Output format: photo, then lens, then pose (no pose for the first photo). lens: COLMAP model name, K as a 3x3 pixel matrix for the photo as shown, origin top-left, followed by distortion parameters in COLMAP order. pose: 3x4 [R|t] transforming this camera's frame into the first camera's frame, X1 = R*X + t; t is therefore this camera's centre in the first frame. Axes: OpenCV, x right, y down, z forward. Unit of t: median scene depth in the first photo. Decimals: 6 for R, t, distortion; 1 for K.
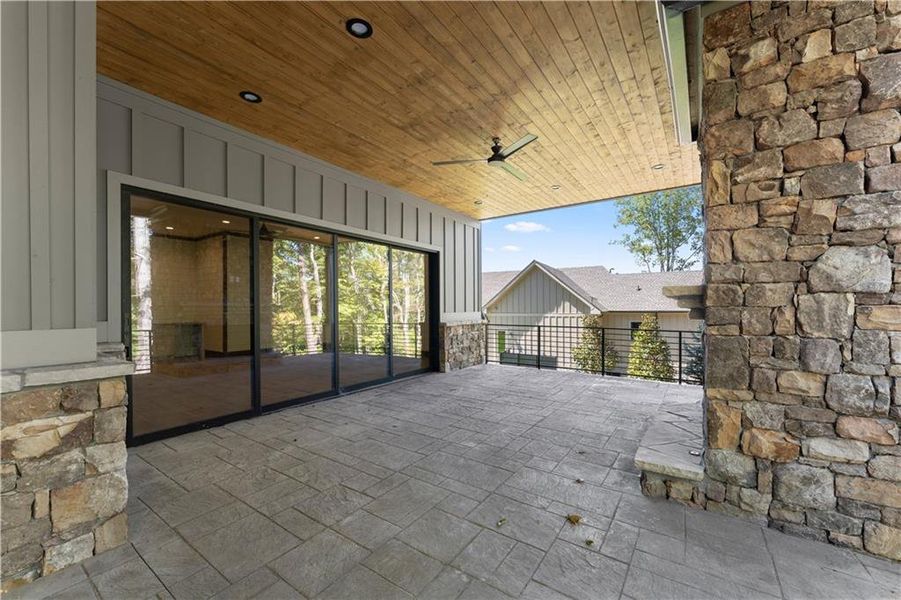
lens RADIAL K [[358.8, 0, 448.9], [0, 358.8, 305.5], [0, 0, 1]] dist [-0.004214, 0.001642]
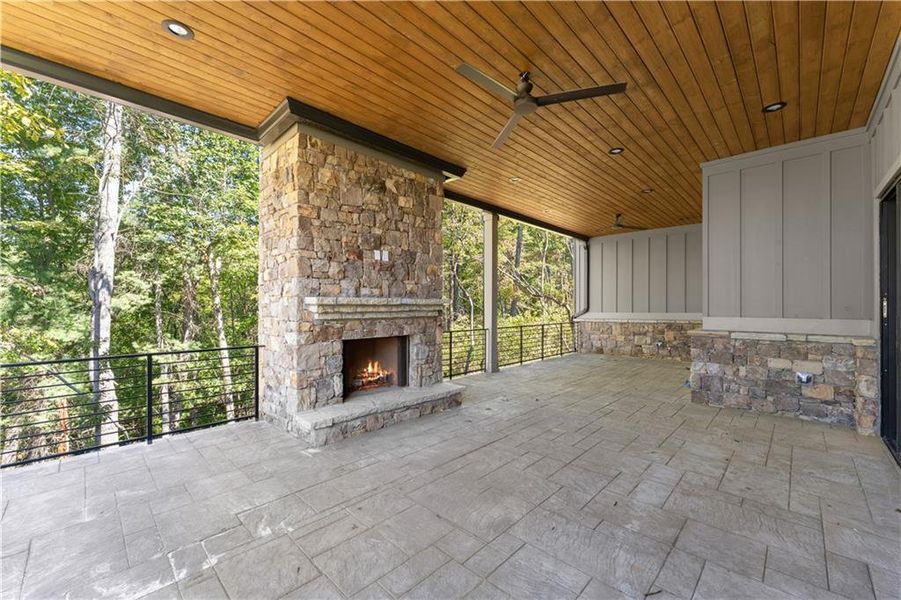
lens RADIAL K [[358.8, 0, 446.7], [0, 358.8, 305.8], [0, 0, 1]] dist [-0.004214, 0.001642]
pose [[-0.986067, 0.003992, 0.166302, 0.245973], [0.001893, 0.999917, -0.012777, 0.006263], [-0.166339, -0.012285, -0.985992, 2.524578]]
